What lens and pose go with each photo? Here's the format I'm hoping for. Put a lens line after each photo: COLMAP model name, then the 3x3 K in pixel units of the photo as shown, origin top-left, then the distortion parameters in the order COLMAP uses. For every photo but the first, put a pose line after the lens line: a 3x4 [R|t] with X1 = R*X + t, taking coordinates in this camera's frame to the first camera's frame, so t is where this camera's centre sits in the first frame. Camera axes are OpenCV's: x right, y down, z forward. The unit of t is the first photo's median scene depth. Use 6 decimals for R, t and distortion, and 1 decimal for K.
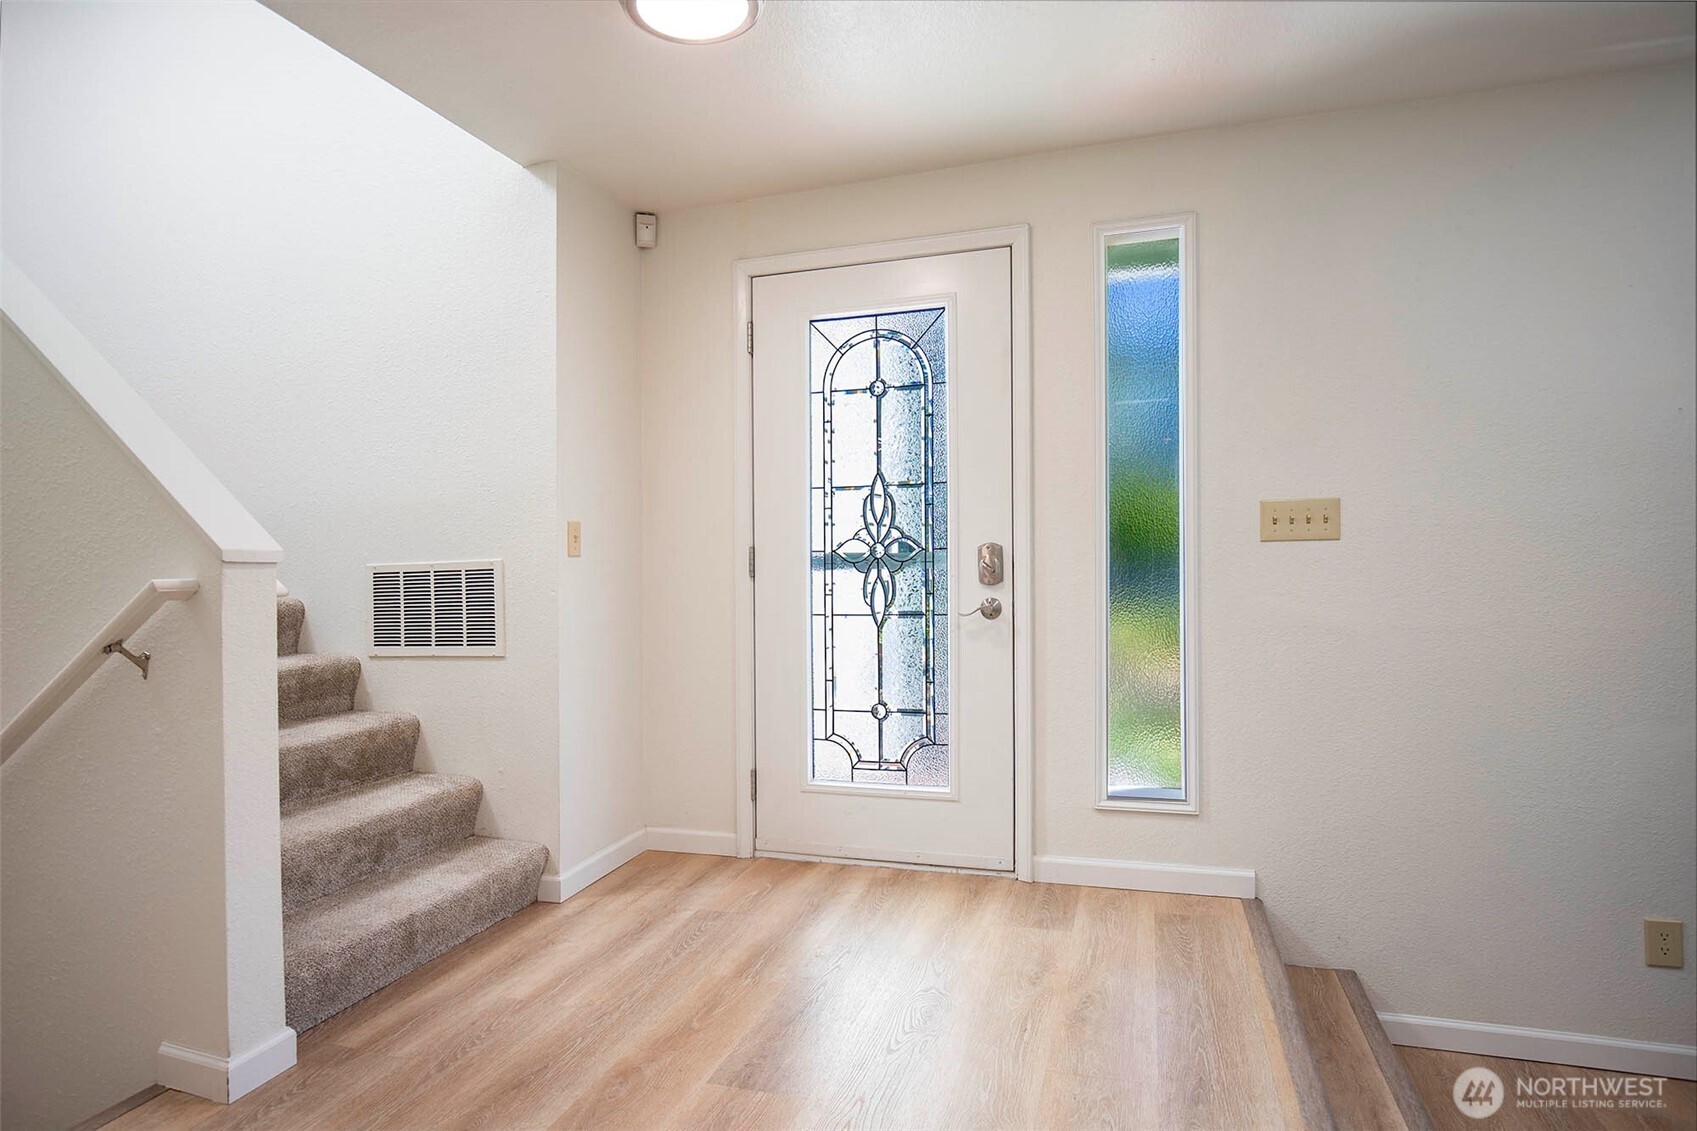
lens RADIAL K [[932.1, 0, 856.0], [0, 932.1, 550.8], [0, 0, 1]] dist [-0.014289, 0.000258]
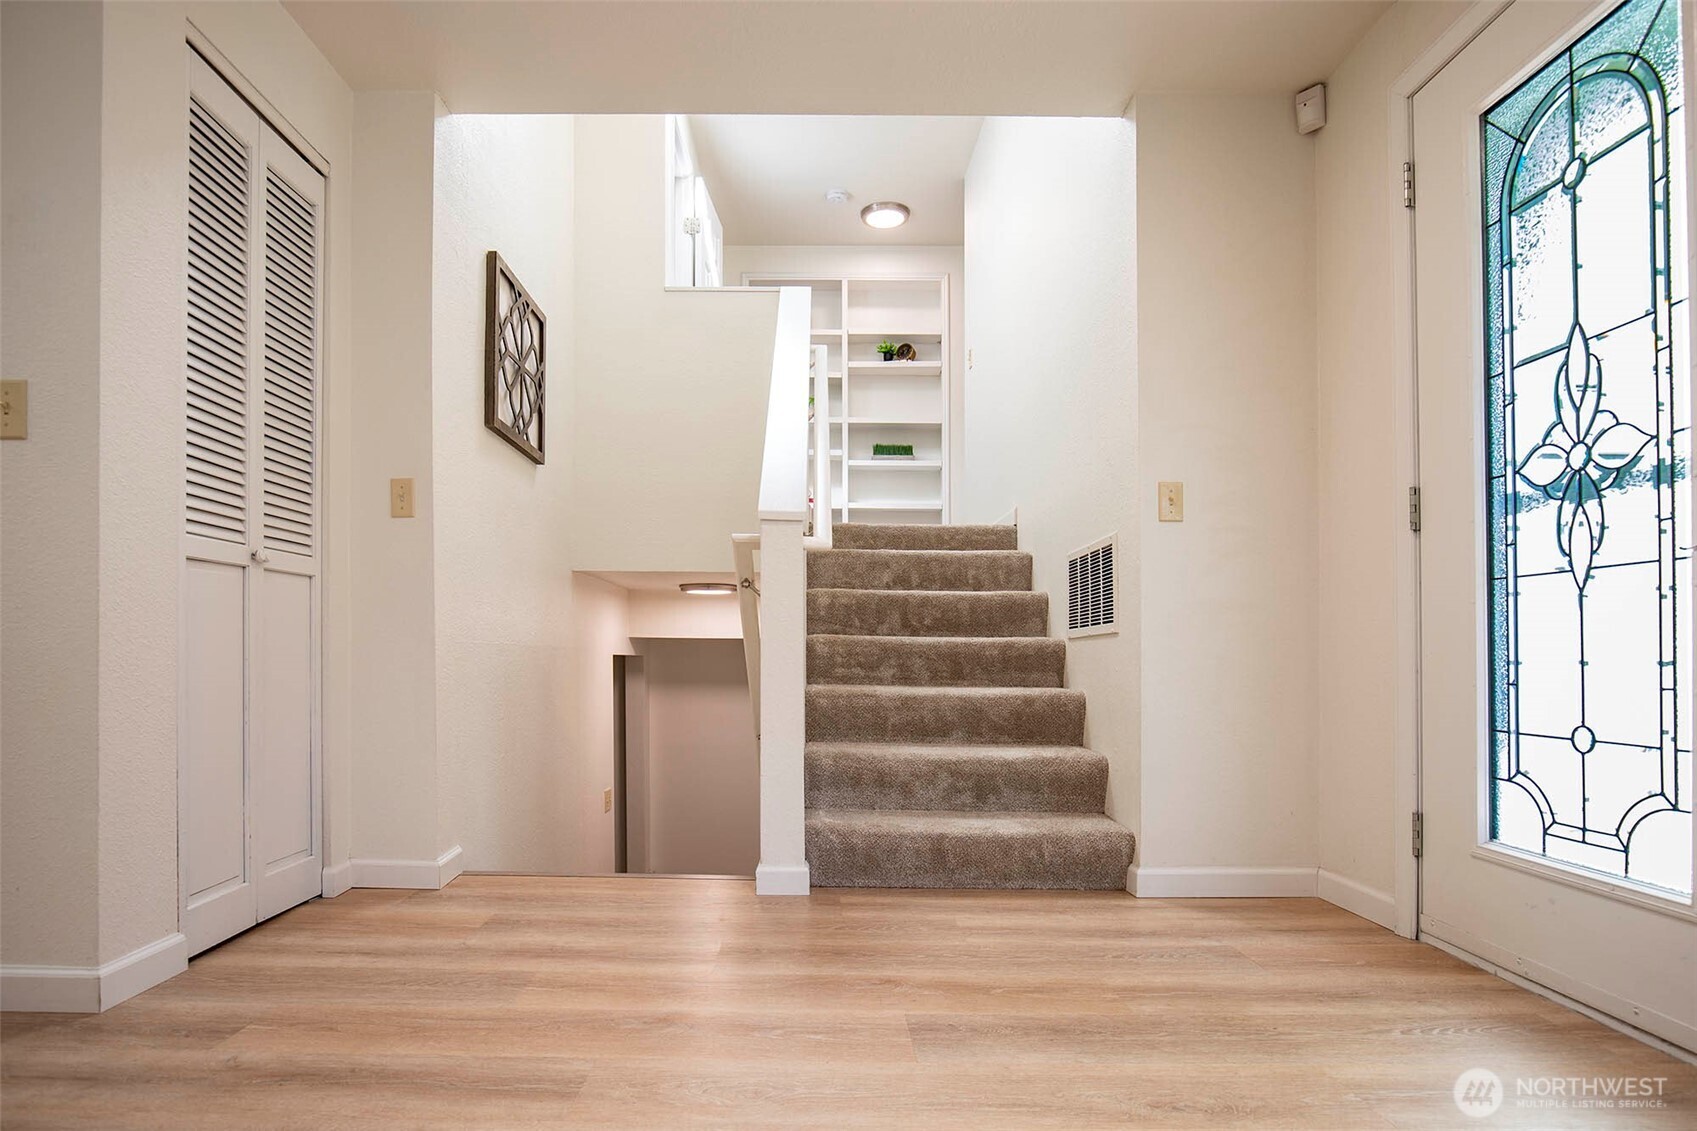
lens RADIAL K [[932.1, 0, 779.5], [0, 932.1, 648.0], [0, 0, 1]] dist [-0.014289, 0.000258]
pose [[0.276645, 0.014740, -0.960859, 0.436001], [-0.011978, 0.999858, 0.011890, 0.117040], [0.960897, 0.008220, 0.276783, 0.376121]]
